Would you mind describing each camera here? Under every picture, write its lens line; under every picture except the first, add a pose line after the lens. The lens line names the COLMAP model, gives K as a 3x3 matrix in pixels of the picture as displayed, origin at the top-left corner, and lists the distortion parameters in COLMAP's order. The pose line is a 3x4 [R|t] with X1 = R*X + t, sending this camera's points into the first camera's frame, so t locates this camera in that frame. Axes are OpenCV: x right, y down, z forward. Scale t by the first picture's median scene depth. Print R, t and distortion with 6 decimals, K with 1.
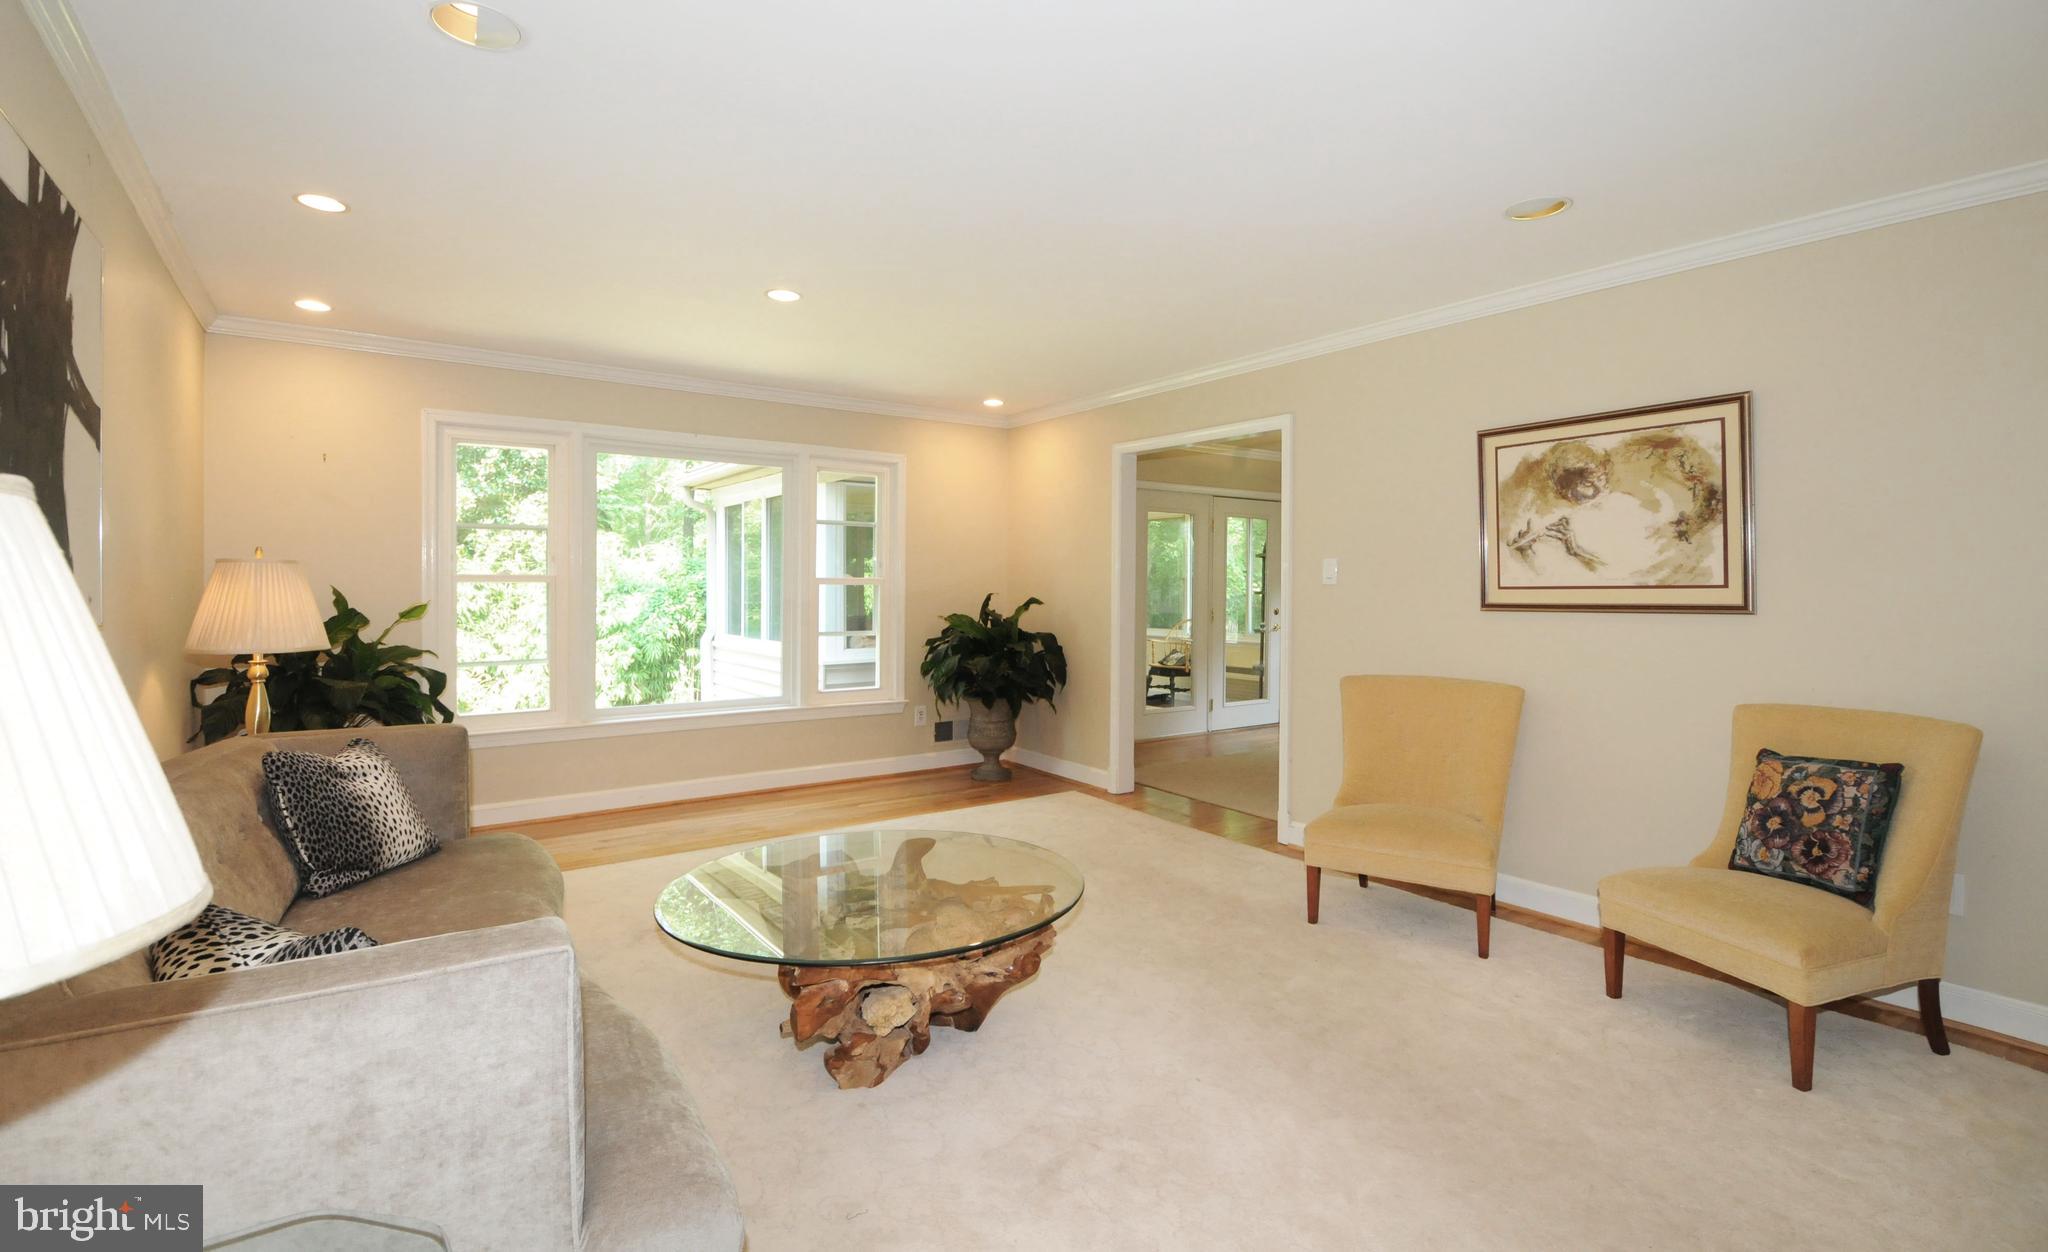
lens RADIAL K [[956.2, 0, 1049.3], [0, 956.2, 583.5], [0, 0, 1]] dist [0.012402, -0.024302]
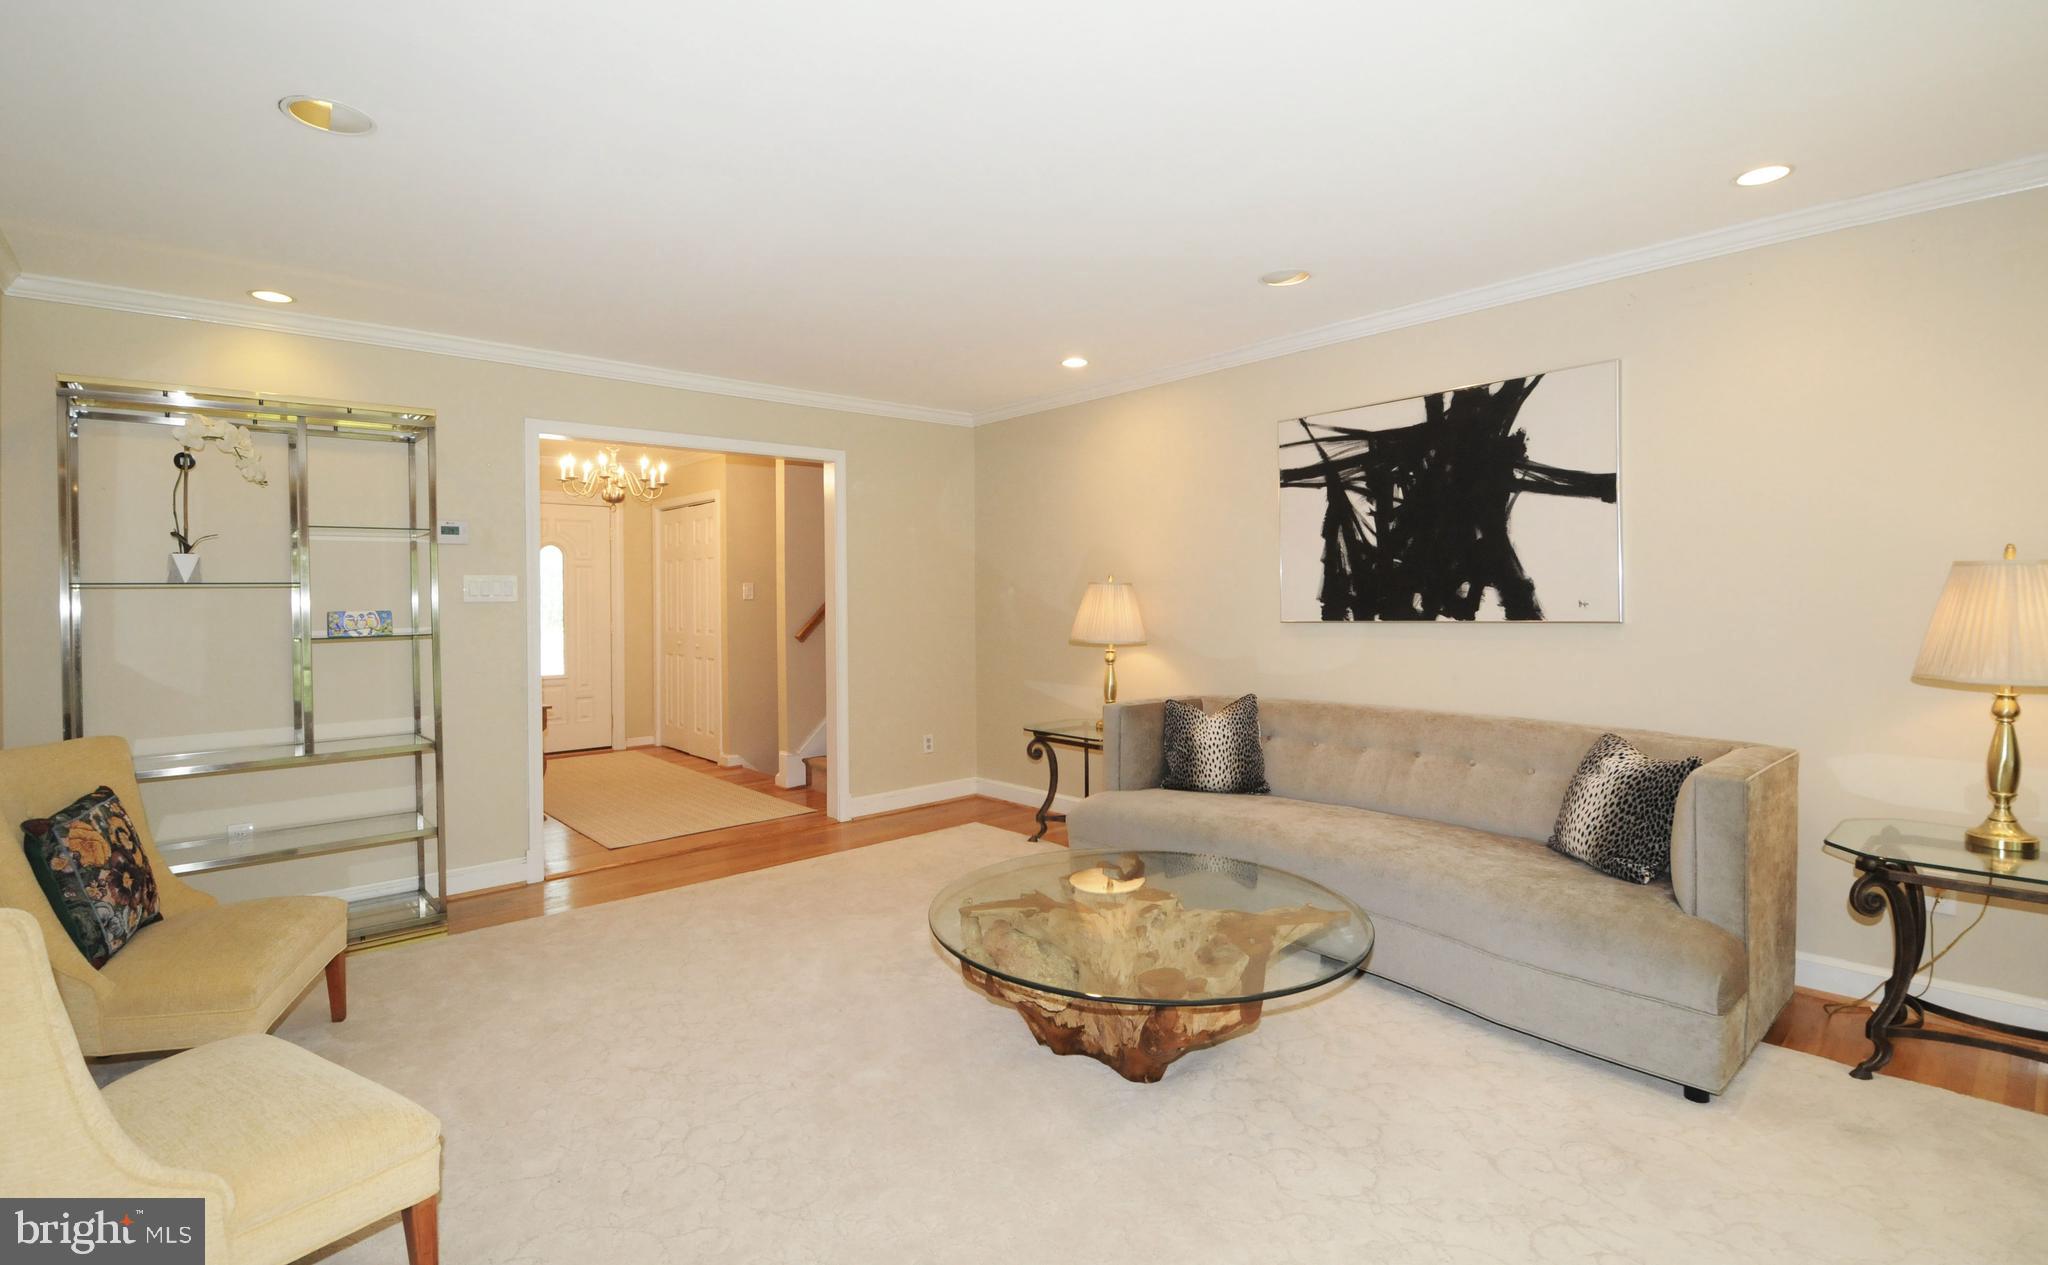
lens RADIAL K [[948.1, 0, 1014.9], [0, 948.1, 603.6], [0, 0, 1]] dist [0.014466, -0.000281]
pose [[-0.997231, 0.006582, -0.074075, 0.018609], [0.006010, 0.999950, 0.007945, -0.000291], [0.074124, 0.007478, -0.997221, 1.492673]]
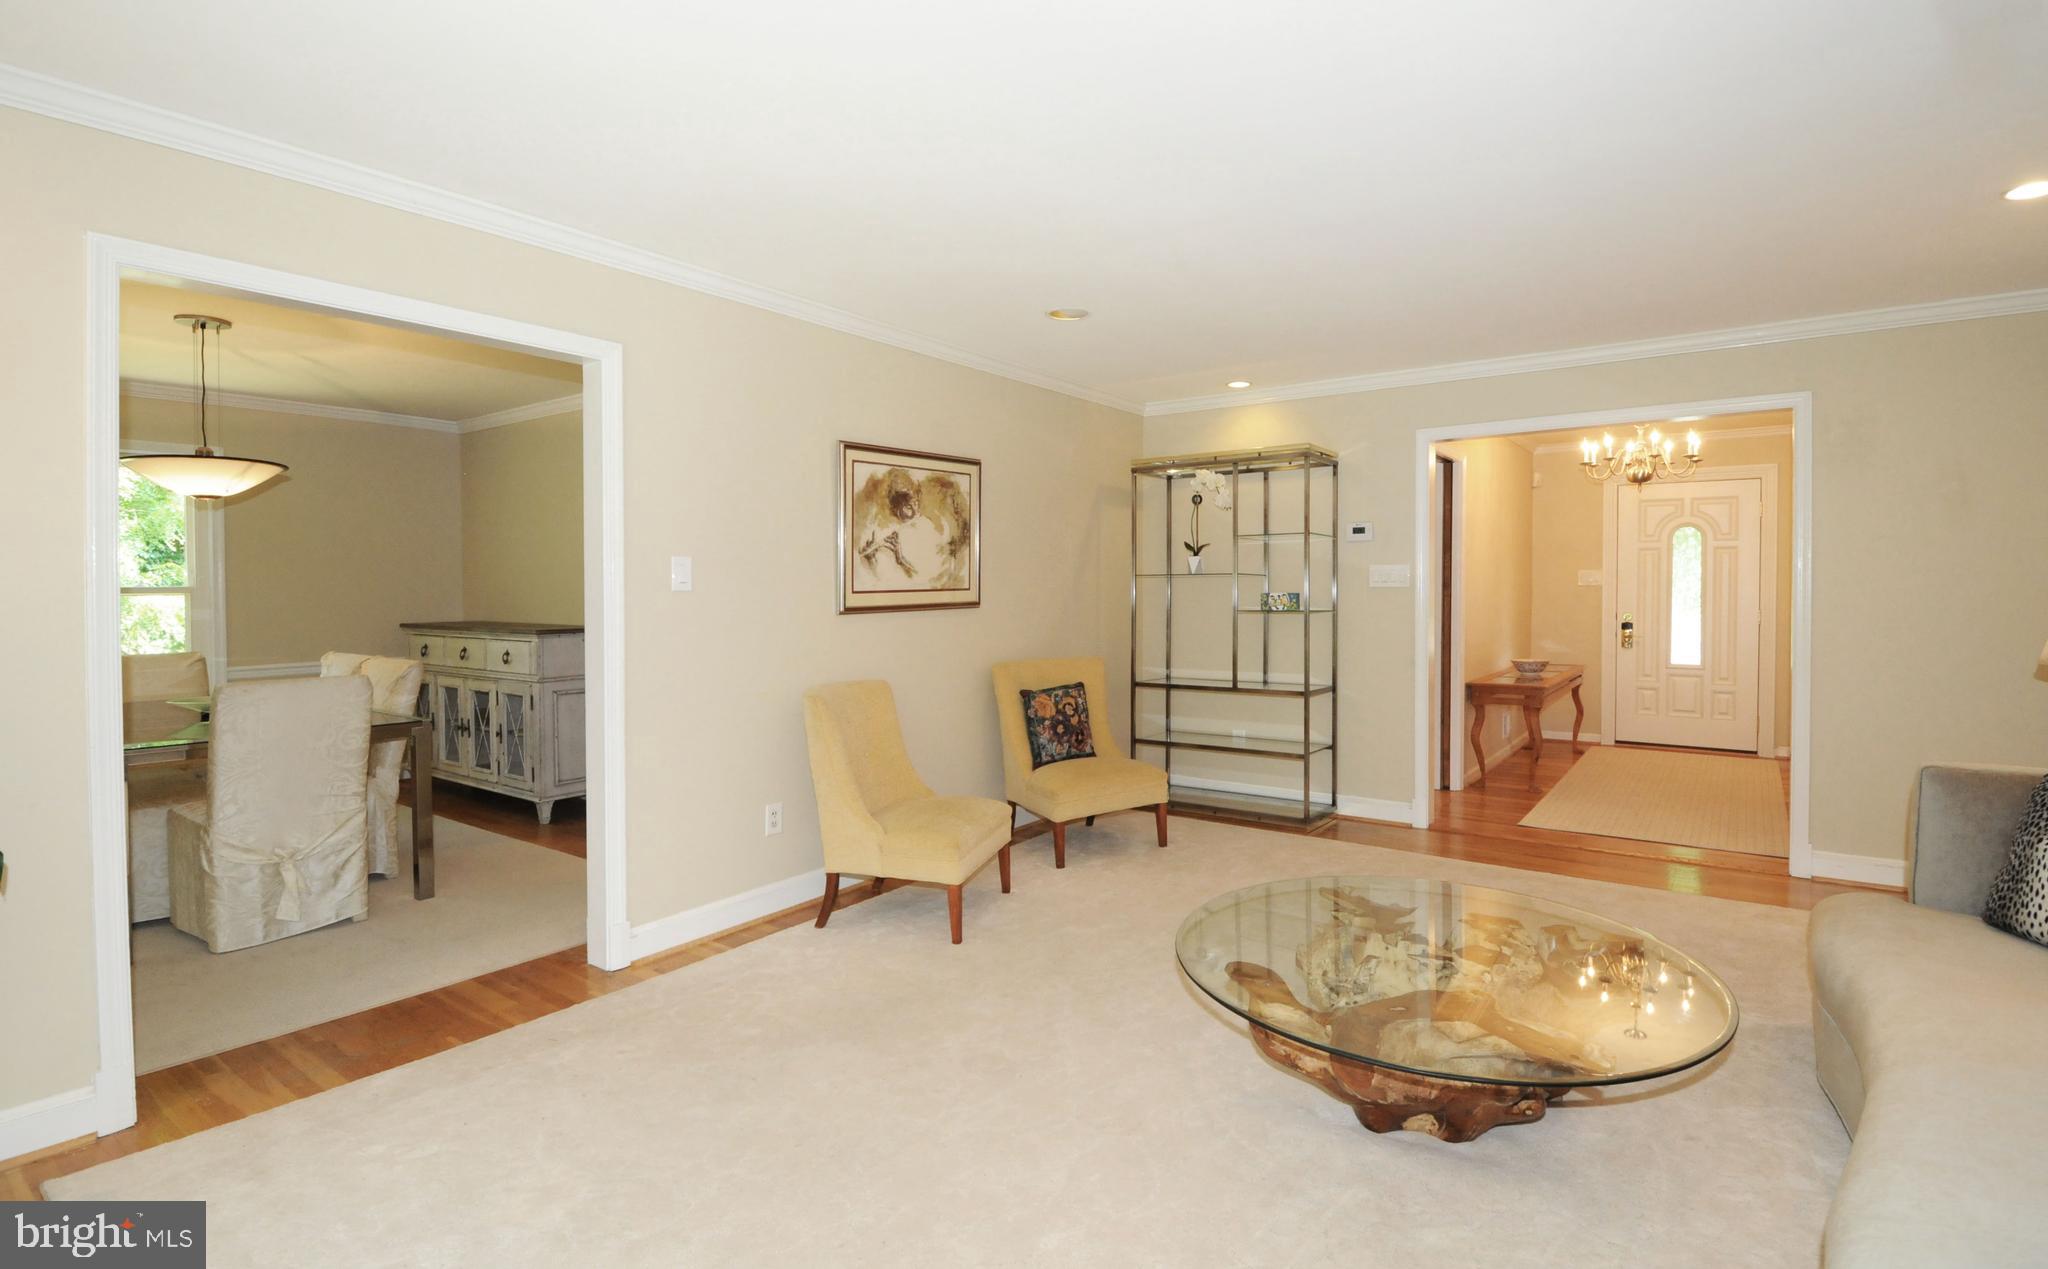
lens RADIAL K [[973.0, 0, 1053.8], [0, 973.0, 600.9], [0, 0, 1]] dist [0.001042, 0.000005]
pose [[-0.310921, -0.015569, 0.950308, -0.673182], [0.004801, 0.999827, 0.017951, -0.004607], [-0.950424, 0.010144, -0.310792, 1.198859]]
